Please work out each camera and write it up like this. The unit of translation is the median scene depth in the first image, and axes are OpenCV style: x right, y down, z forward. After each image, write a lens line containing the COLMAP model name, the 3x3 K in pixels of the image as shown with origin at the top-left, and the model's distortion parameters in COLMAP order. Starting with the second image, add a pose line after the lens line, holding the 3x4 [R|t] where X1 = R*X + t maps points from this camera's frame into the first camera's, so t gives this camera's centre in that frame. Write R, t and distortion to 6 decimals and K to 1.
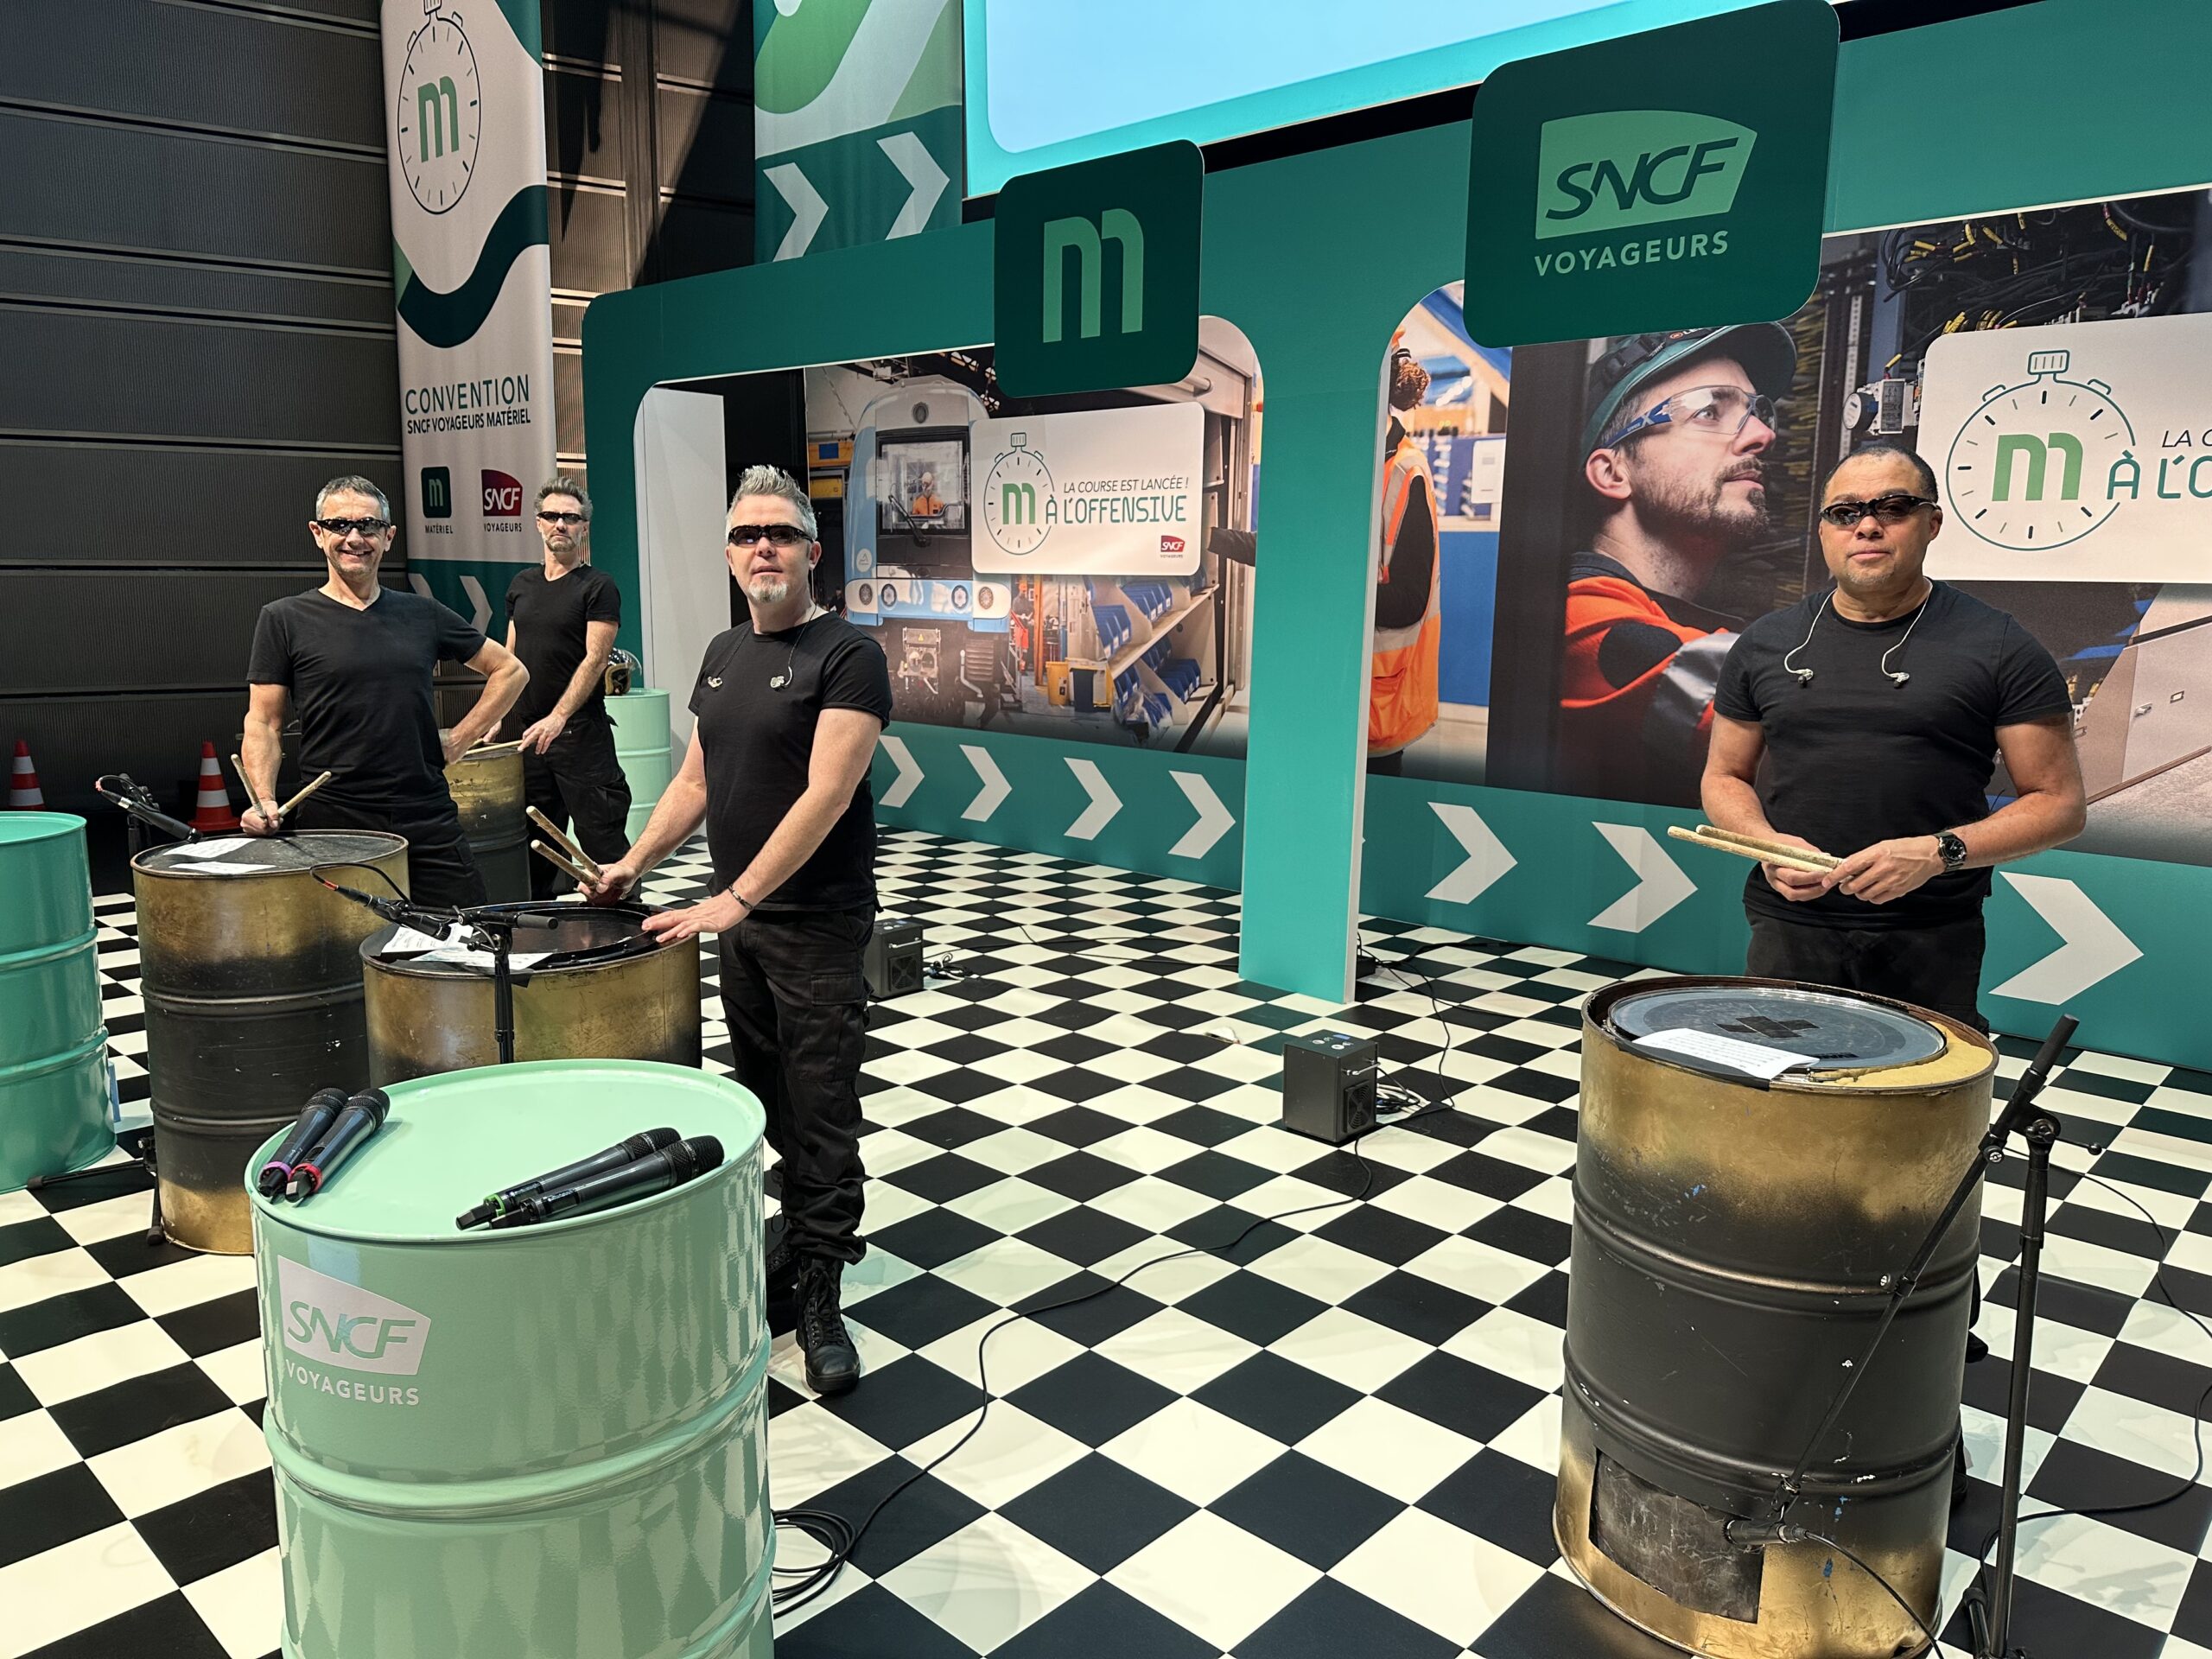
lens RADIAL K [[1542.9, 0, 1096.6], [0, 1542.9, 829.7], [0, 0, 1]] dist [0.122792, -0.206672]
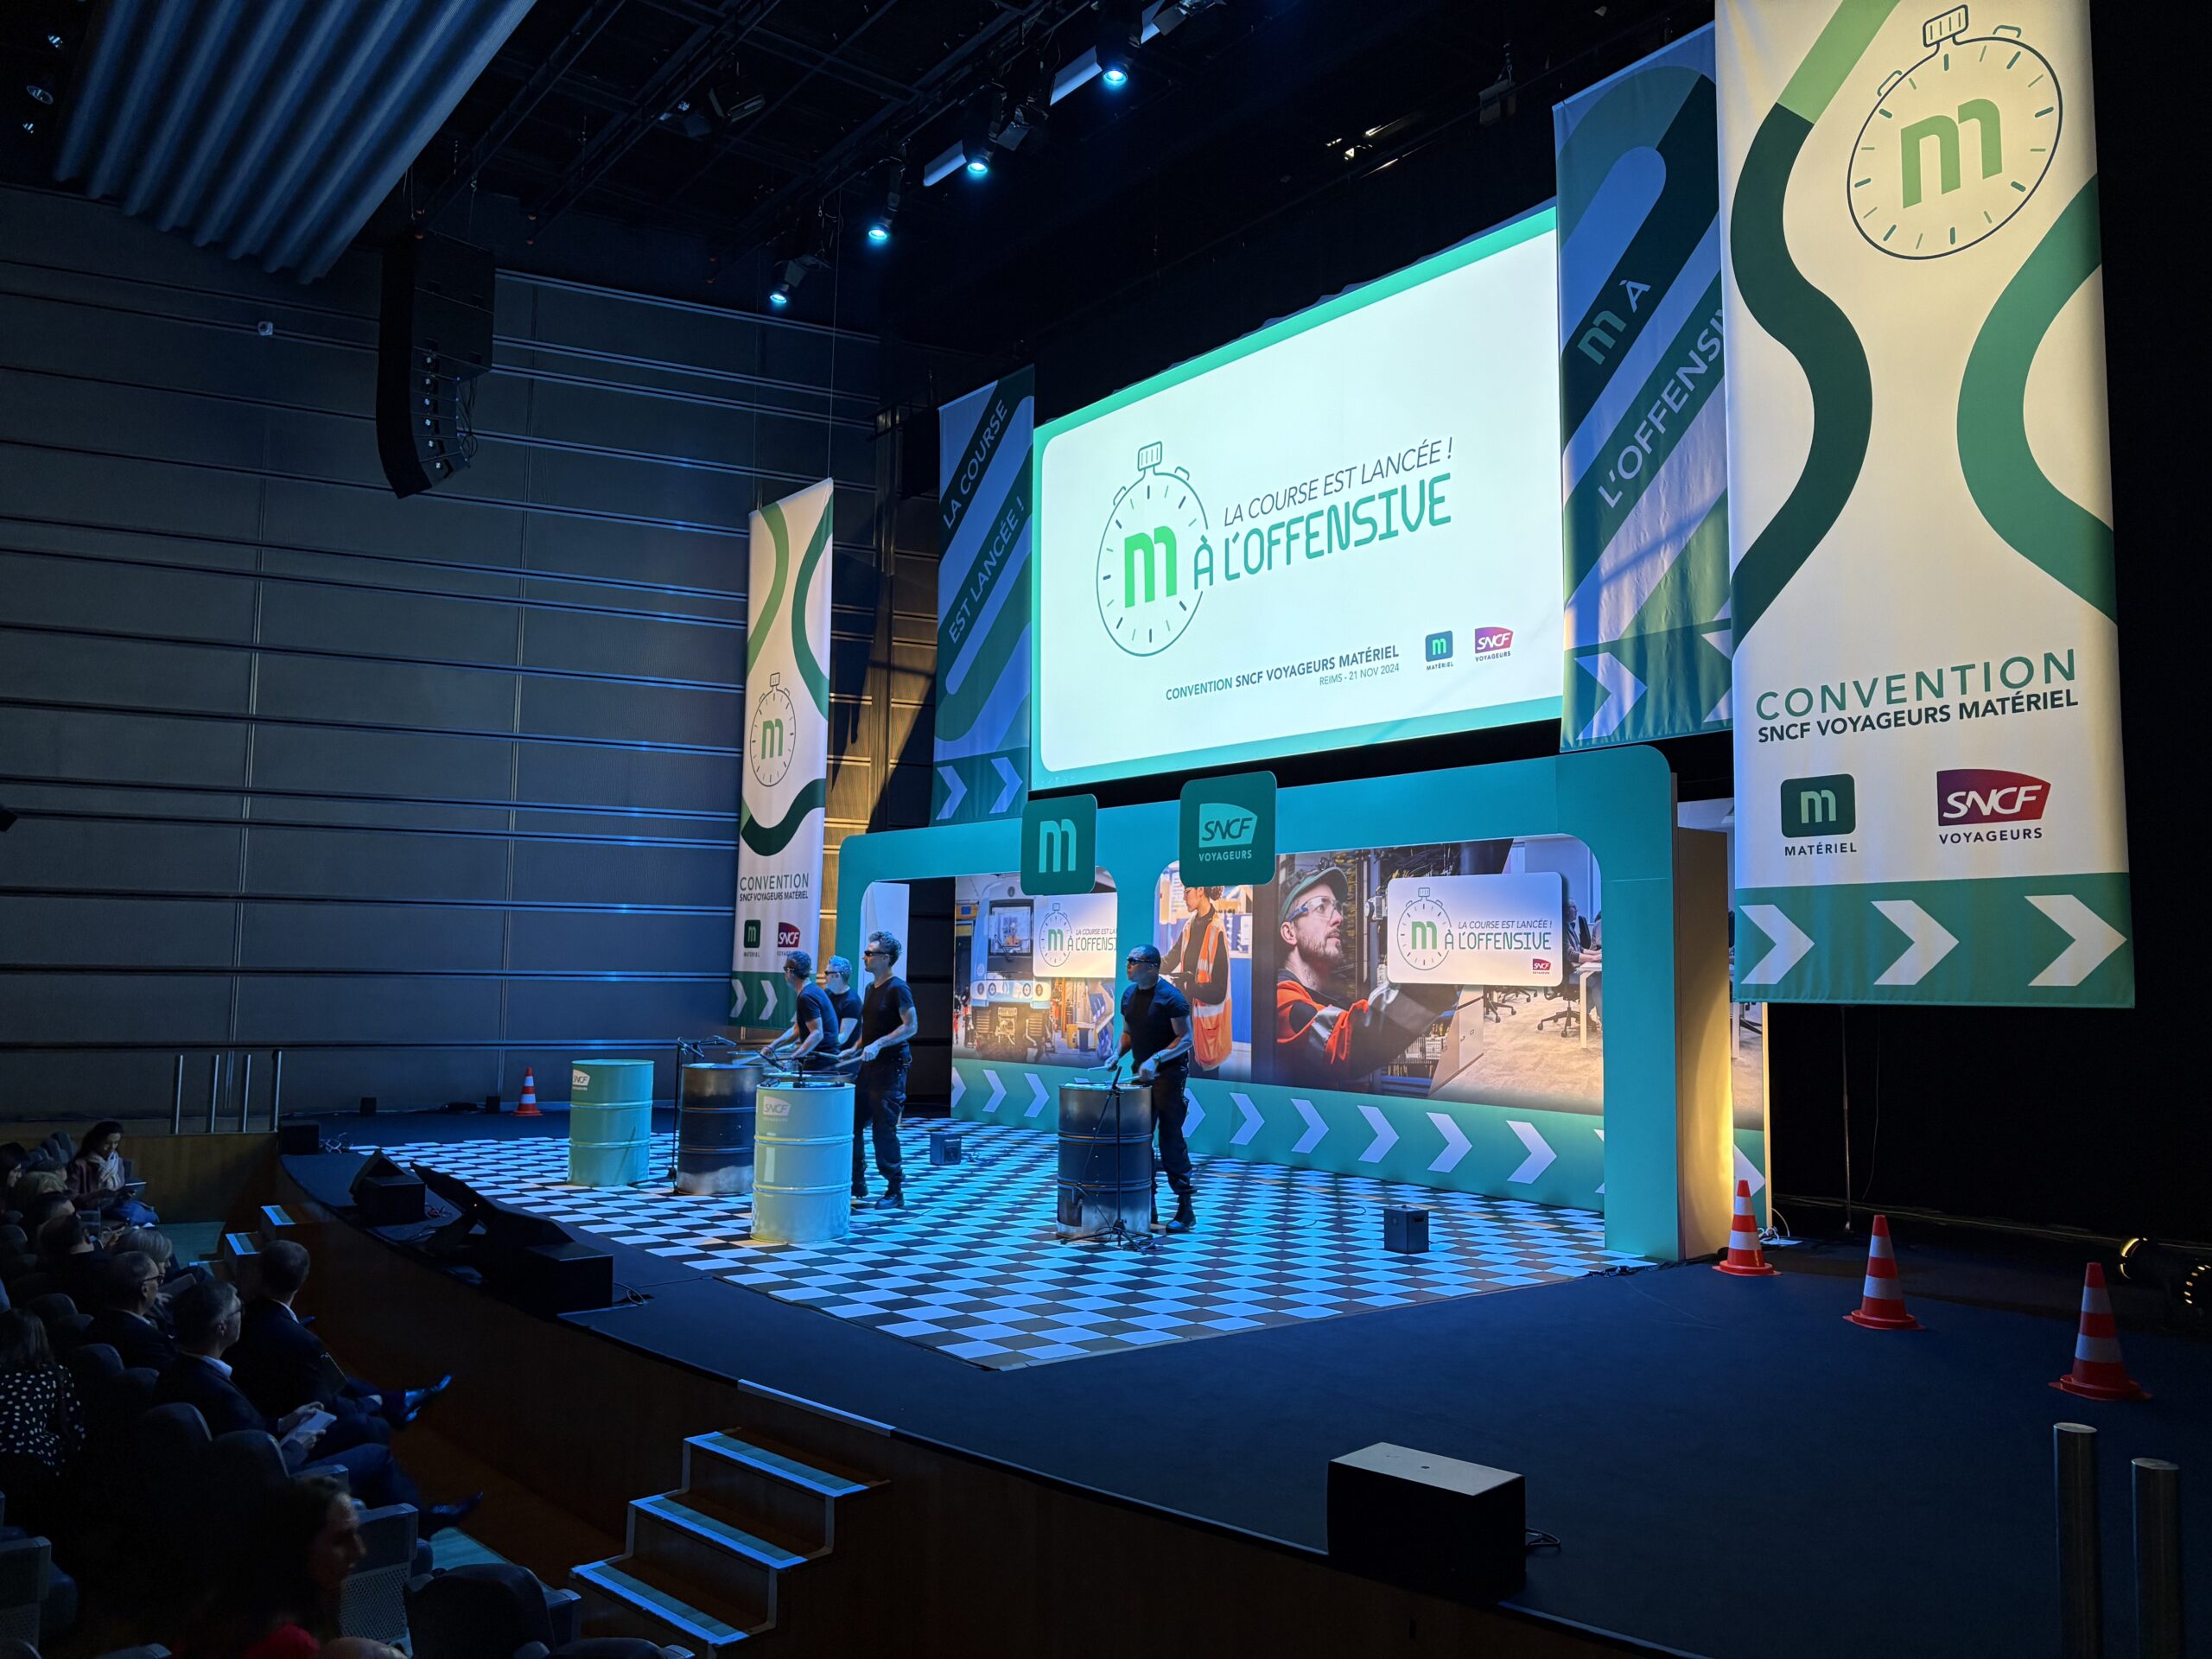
lens RADIAL K [[1654.8, 0, 1105.1], [0, 1654.8, 822.9], [0, 0, 1]] dist [0.107769, -0.135016]
pose [[0.988246, -0.009969, -0.152548, 0.322807], [-0.029409, 0.966836, -0.253700, 0.161000], [0.150018, 0.255204, 0.955178, -0.952751]]
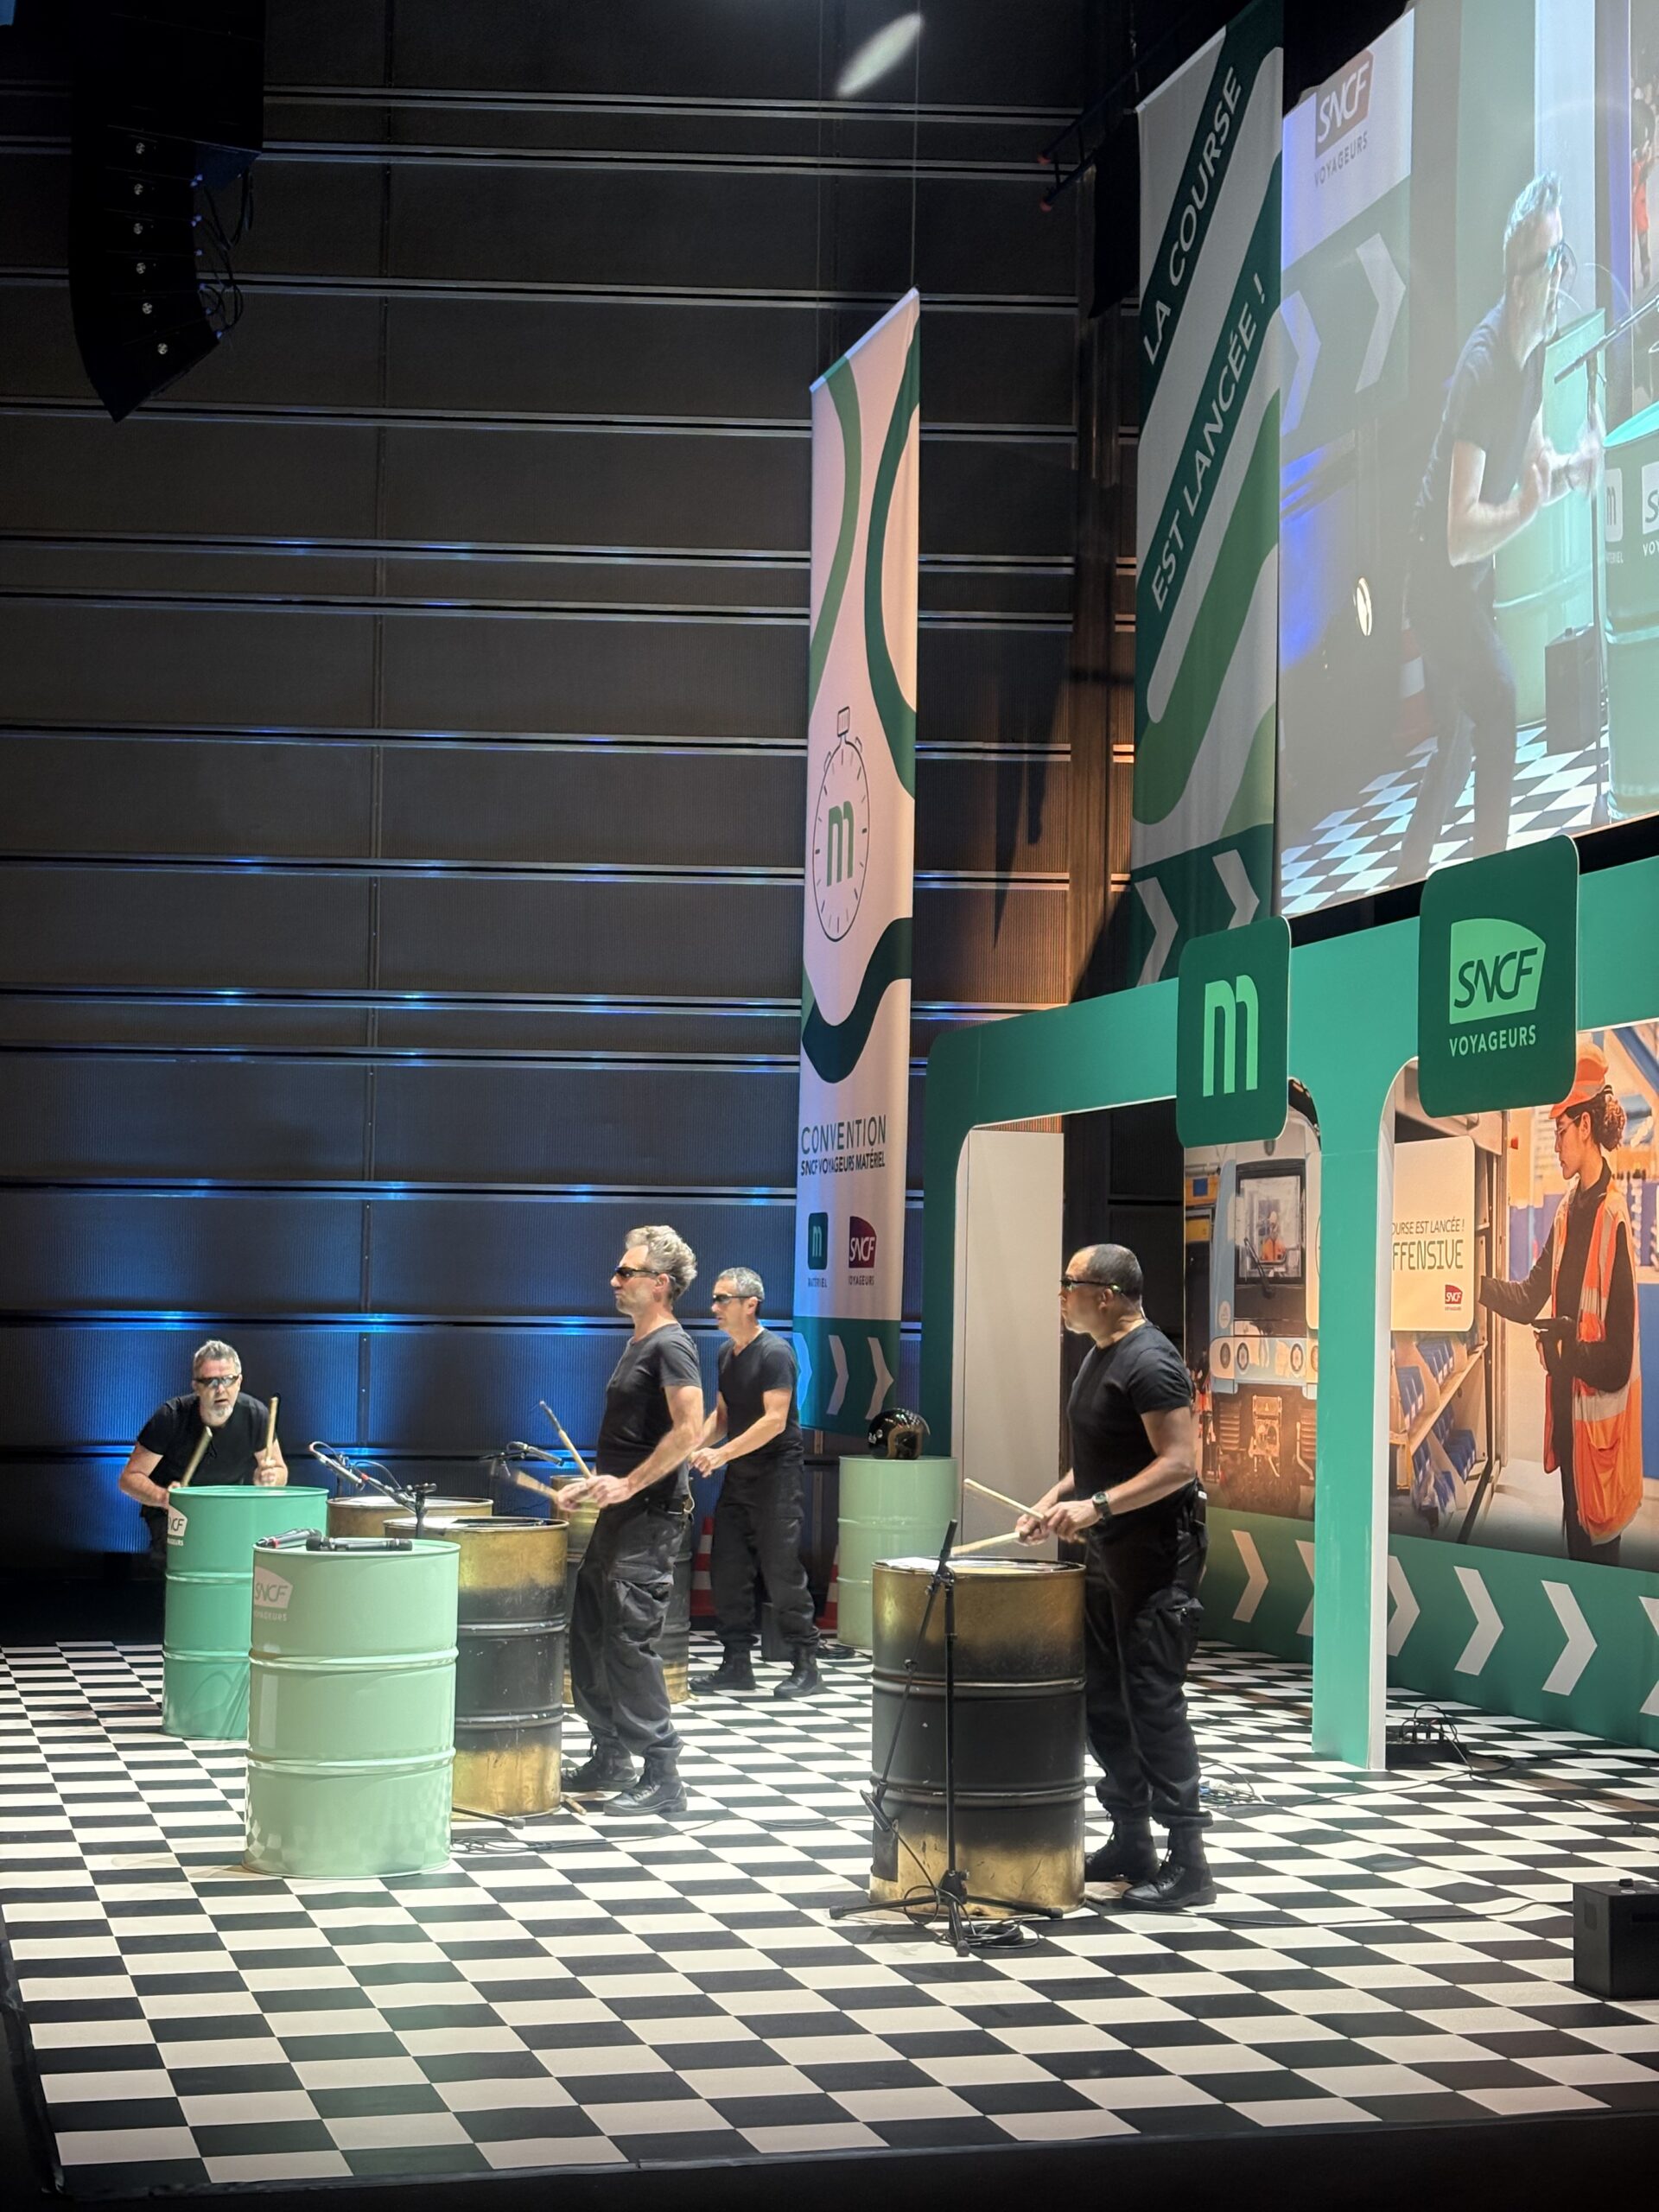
lens RADIAL K [[3297.1, 0, 829.5], [0, 3297.1, 1106.0], [0, 0, 1]] dist [0.222217, -0.856222]
pose [[0.858523, -0.030746, -0.511852, 0.653651], [-0.090853, 0.973287, -0.210850, 0.122936], [0.504662, 0.227523, 0.832796, -0.676091]]
